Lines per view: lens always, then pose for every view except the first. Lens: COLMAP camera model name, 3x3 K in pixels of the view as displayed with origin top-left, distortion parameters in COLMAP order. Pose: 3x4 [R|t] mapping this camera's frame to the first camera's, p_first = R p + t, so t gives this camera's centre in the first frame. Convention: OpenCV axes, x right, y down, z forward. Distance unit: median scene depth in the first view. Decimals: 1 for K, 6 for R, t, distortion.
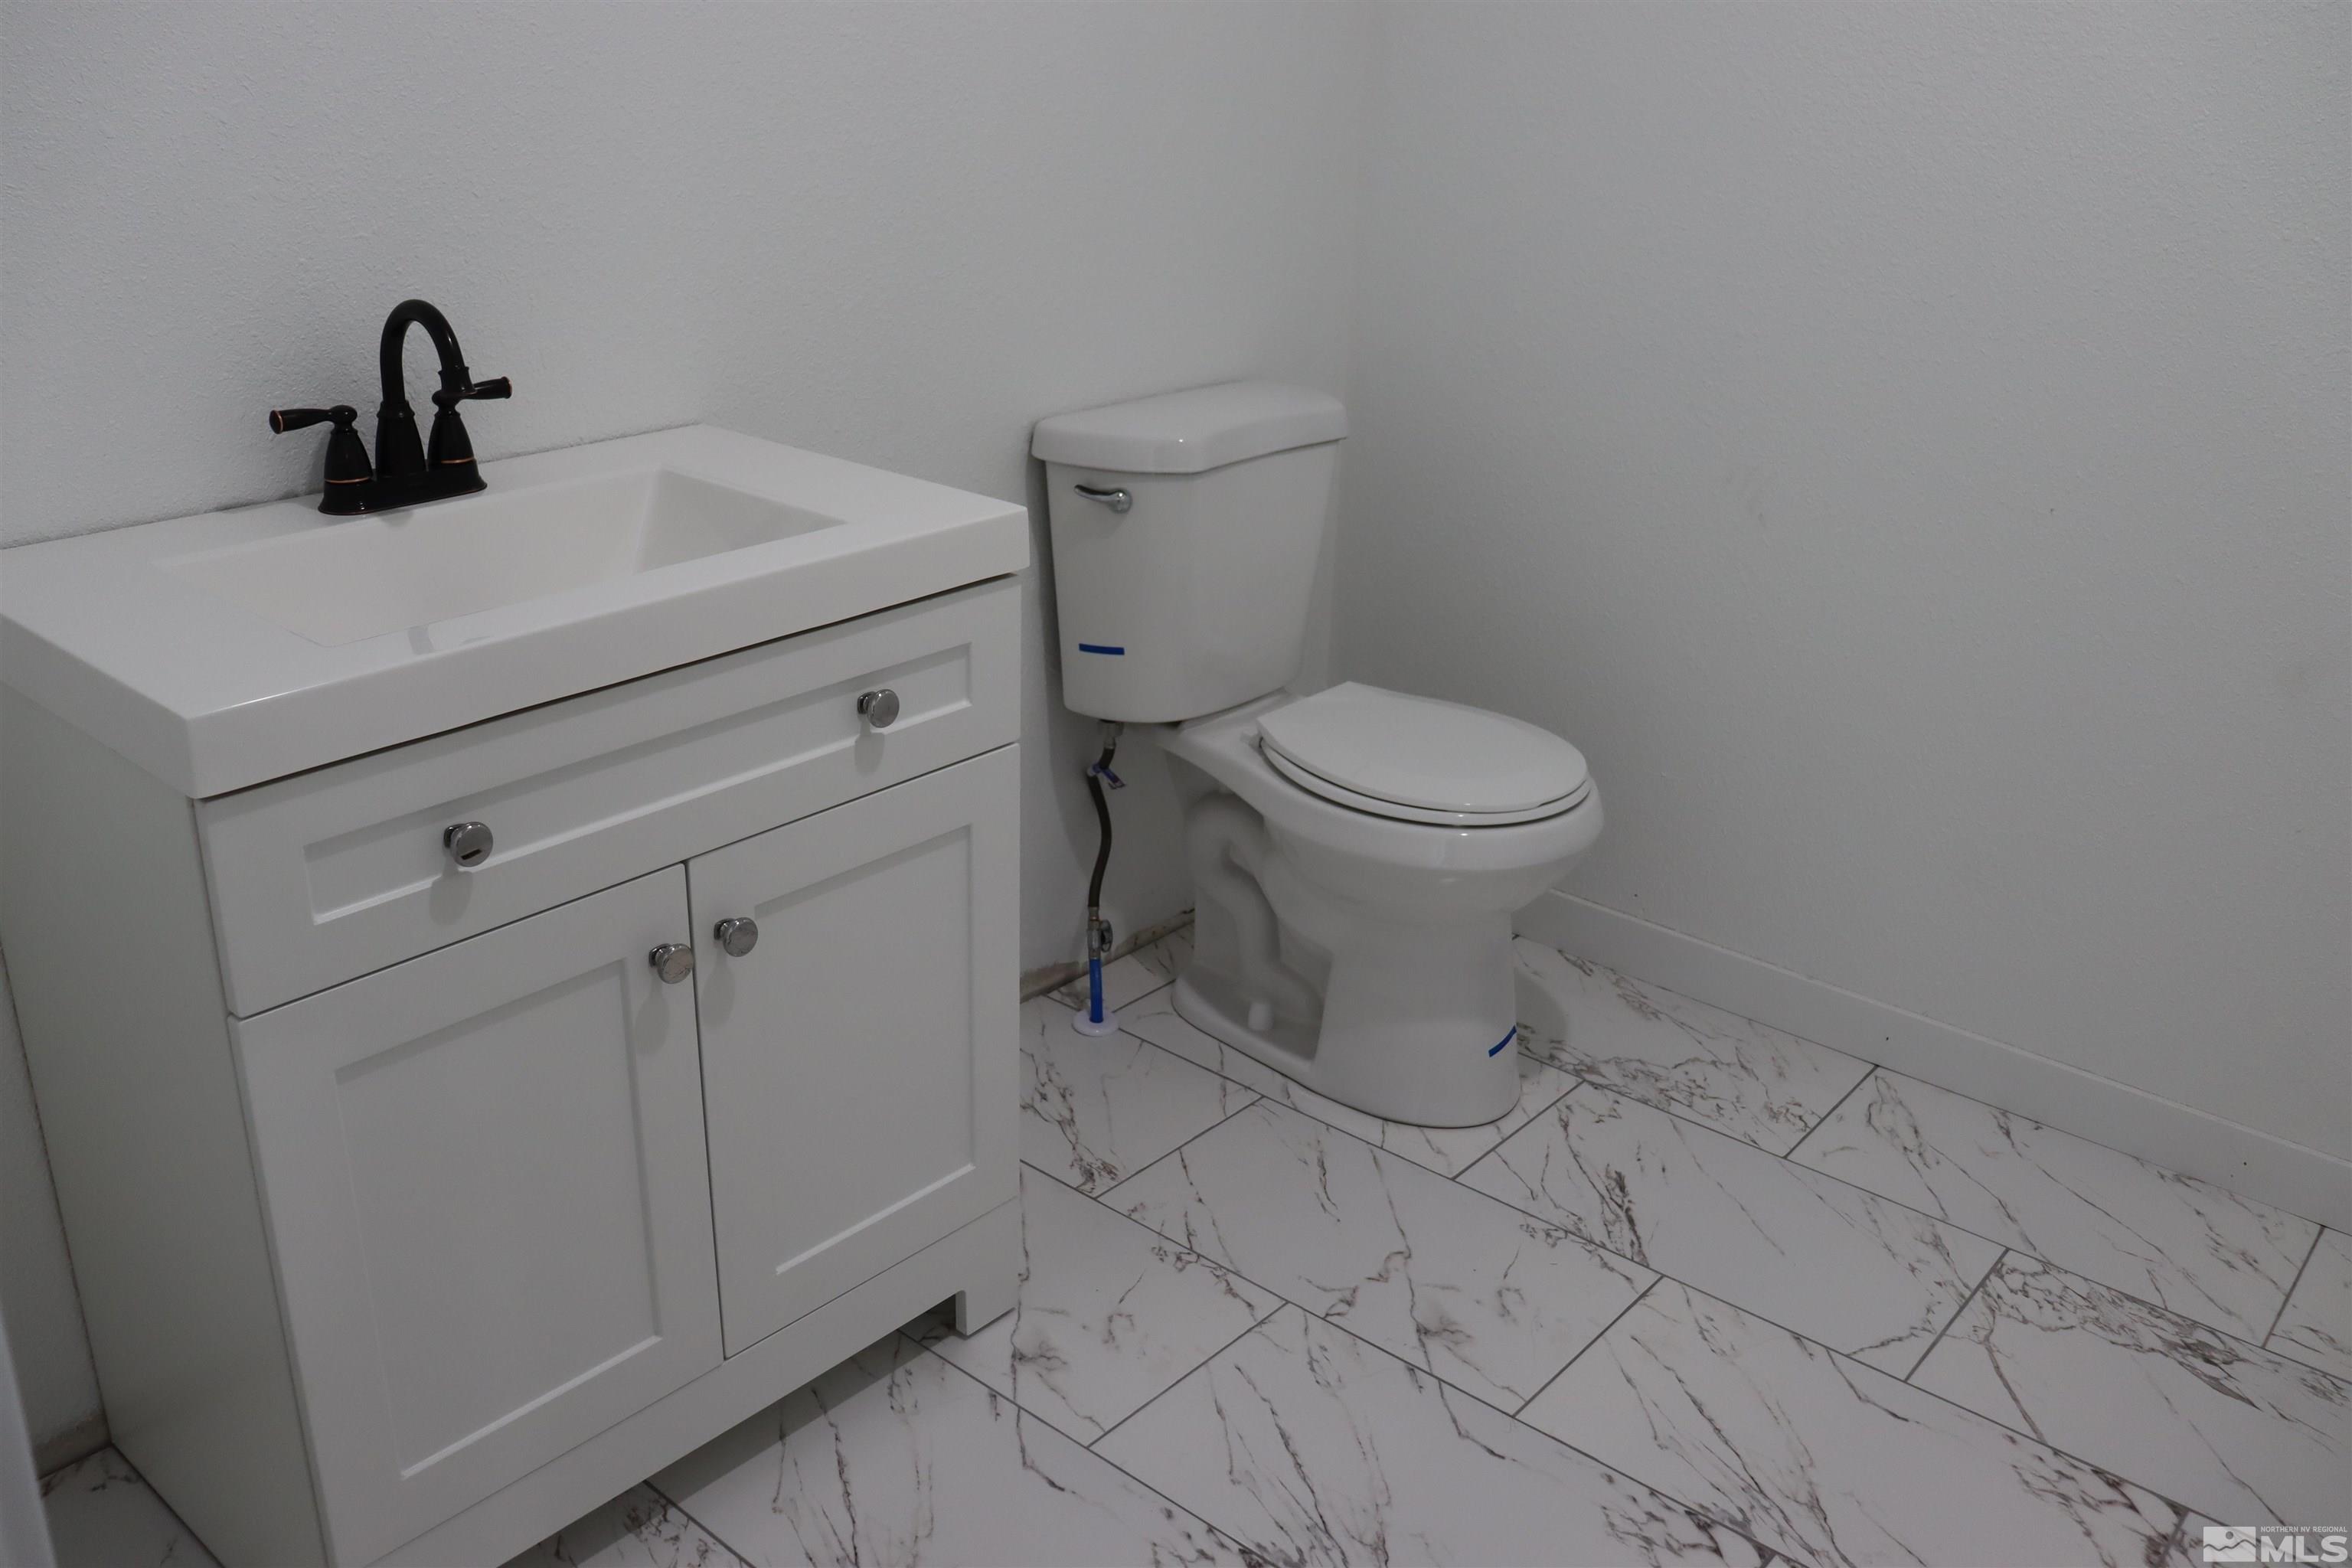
lens RADIAL K [[1994.0, 0, 1174.1], [0, 1994.0, 774.2], [0, 0, 1]] dist [-0.162944, 0.147653]
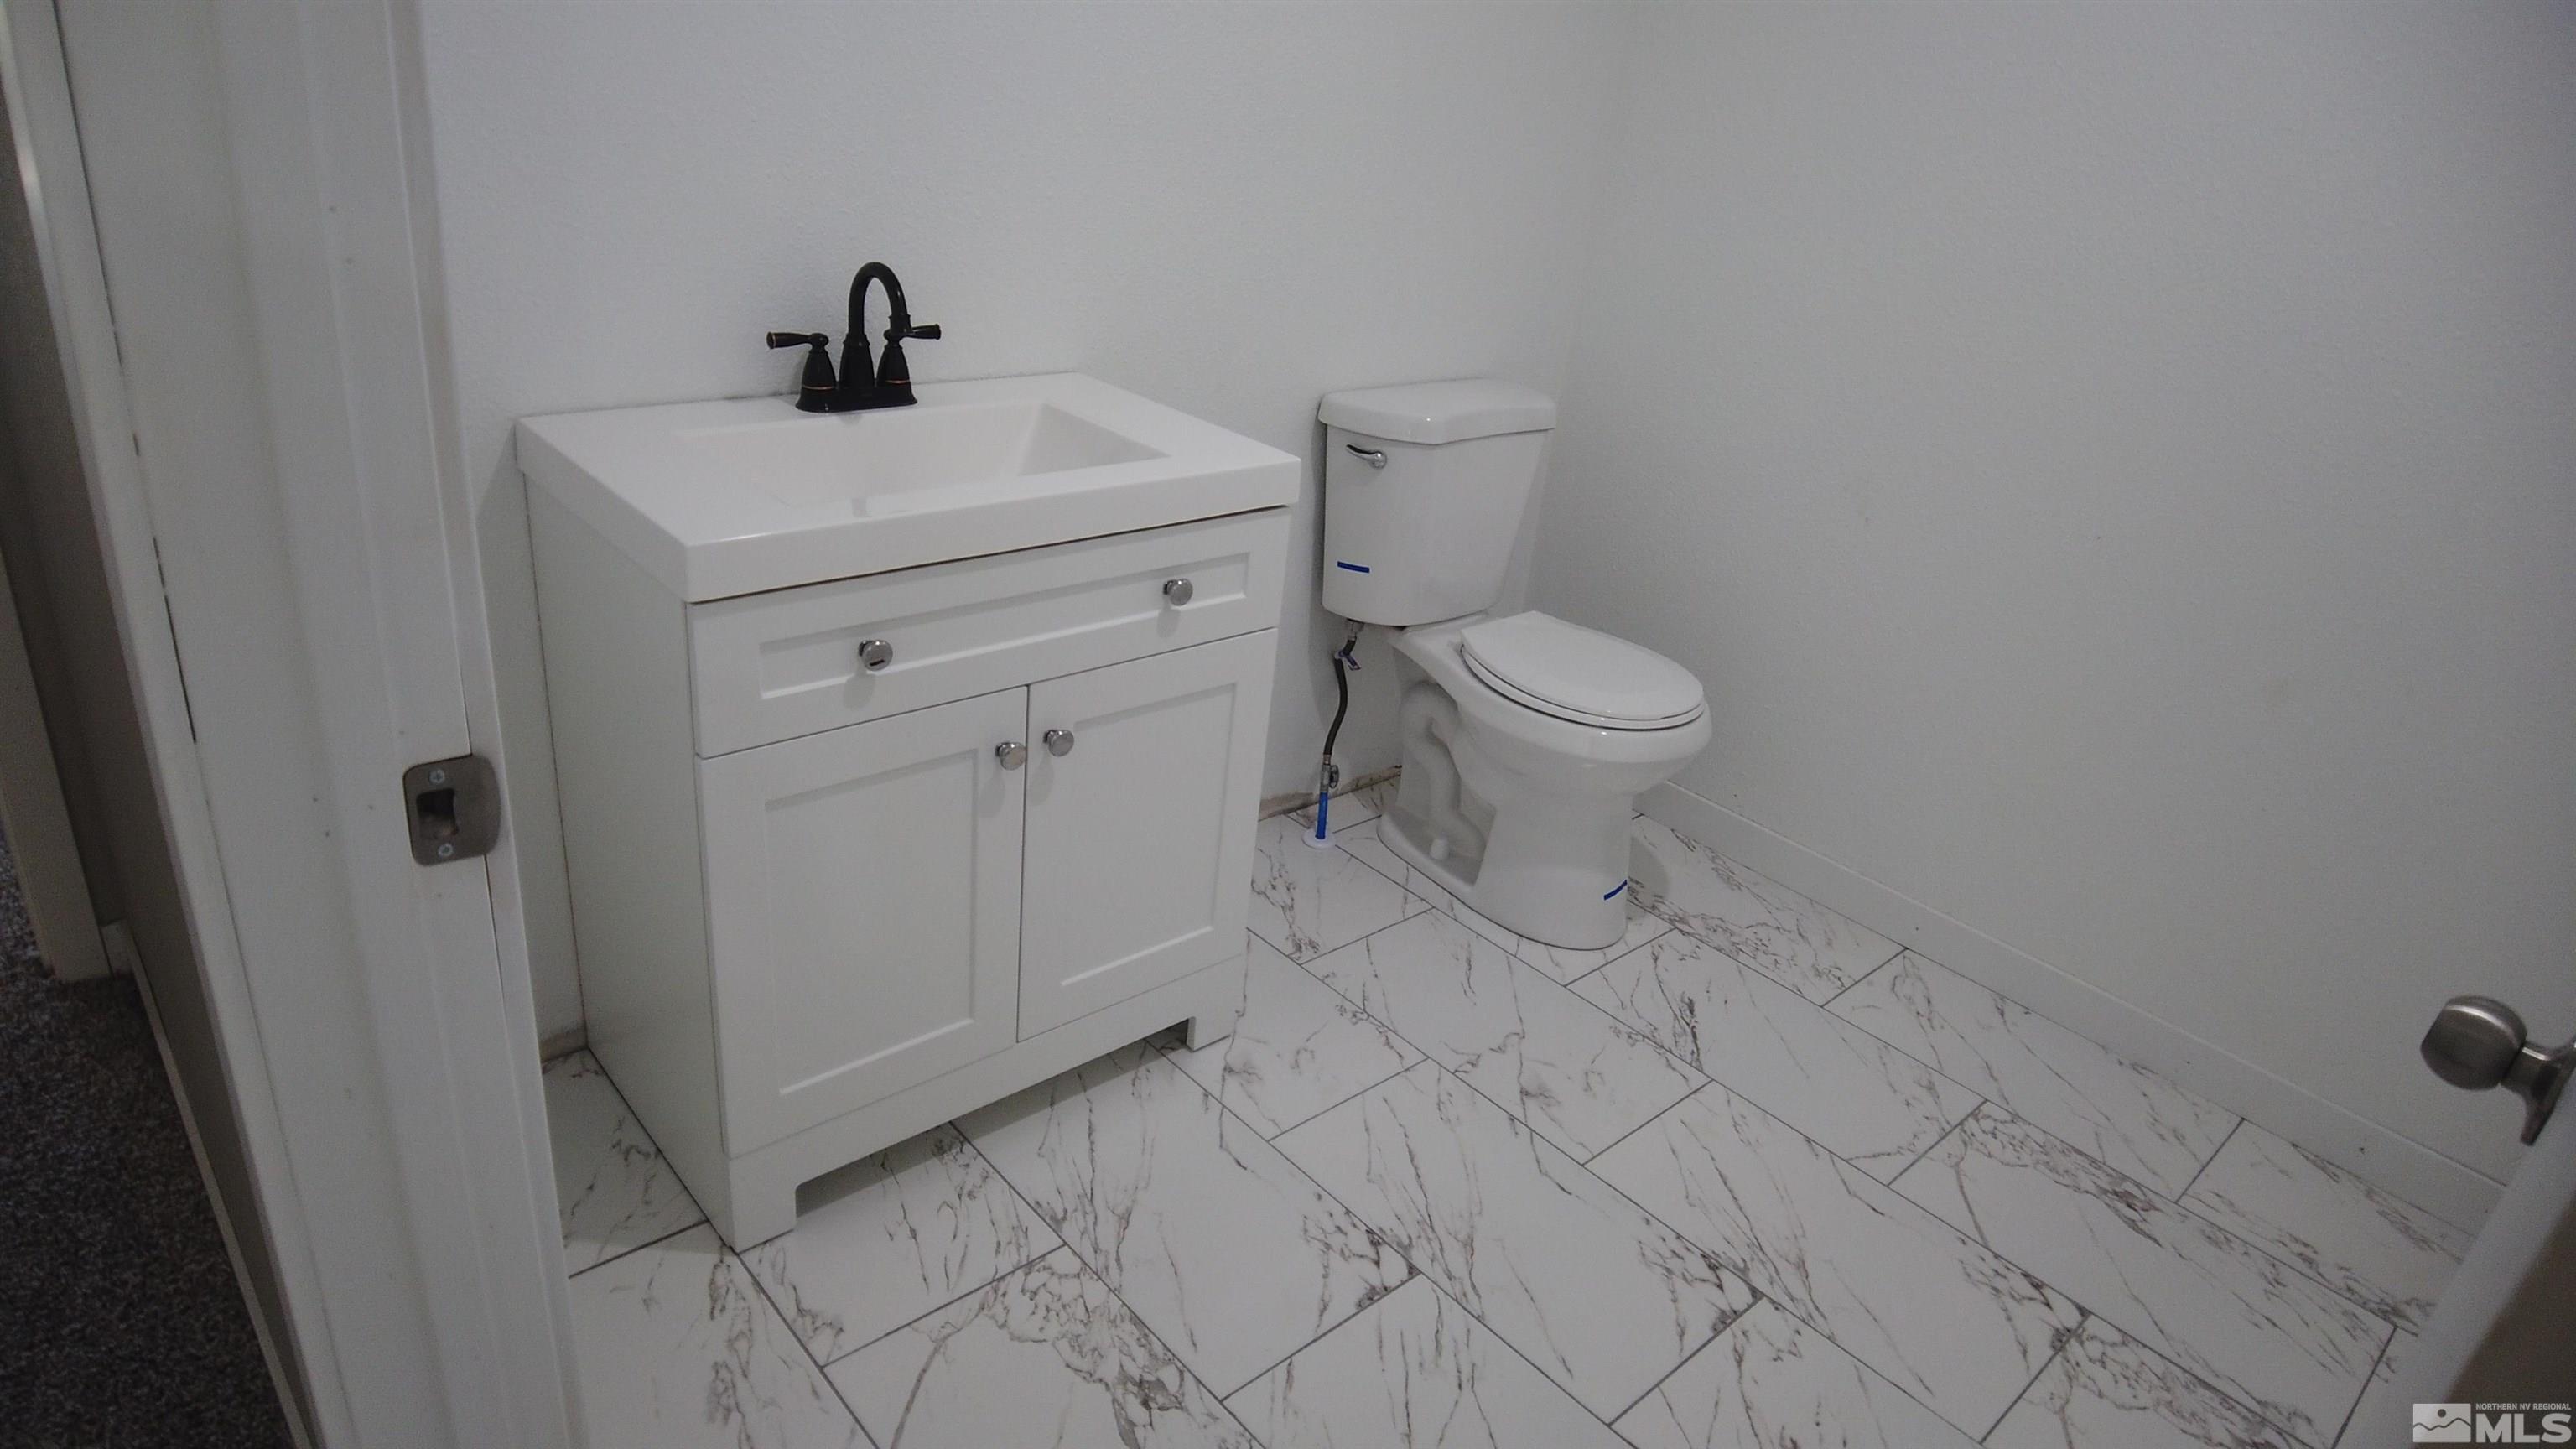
lens RADIAL K [[1503.1, 0, 1269.9], [0, 1503.1, 720.1], [0, 0, 1]] dist [-0.043208, -0.012451]
pose [[0.988340, 0.117238, -0.097157, 0.025425], [-0.113158, 0.992488, 0.046504, -0.000367], [0.101879, -0.034968, 0.994182, -0.040807]]
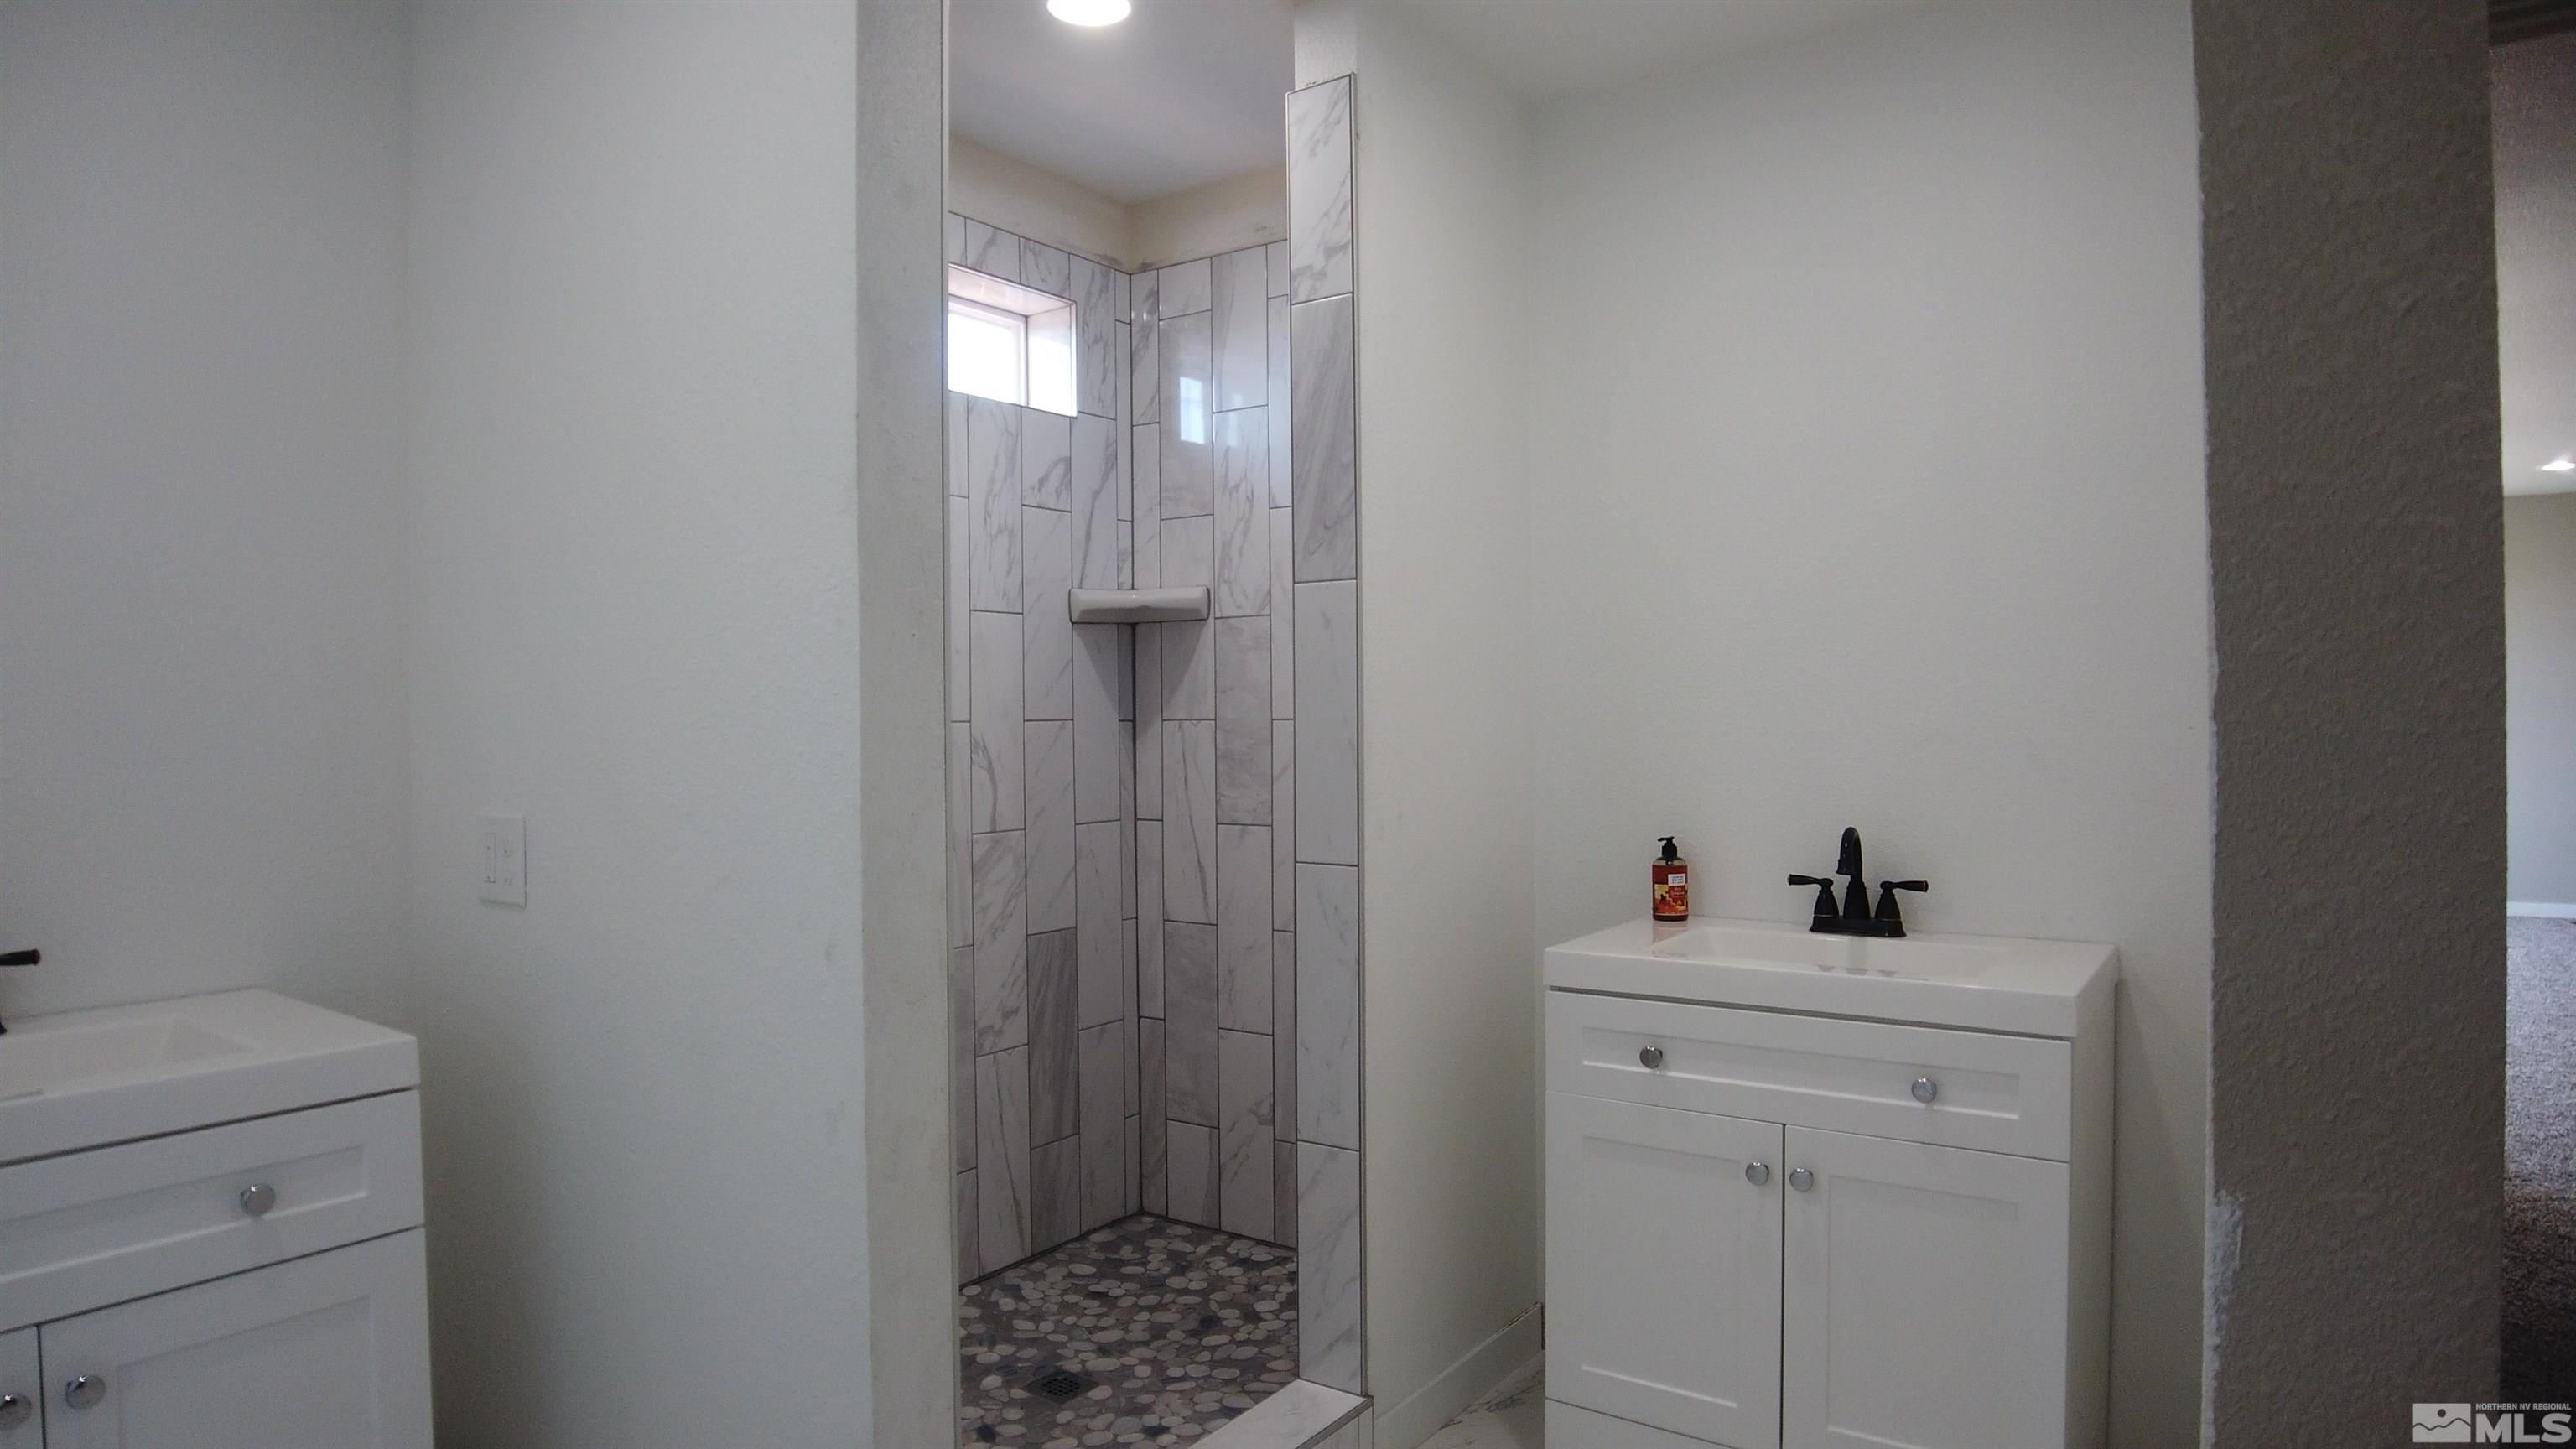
lens RADIAL K [[1503.1, 0, 1286.1], [0, 1503.1, 720.3], [0, 0, 1]] dist [-0.043208, -0.012451]
pose [[0.091547, -0.027218, -0.995429, 0.911795], [-0.357207, 0.932201, -0.058341, -0.049471], [0.929528, 0.360915, 0.075618, 0.285355]]
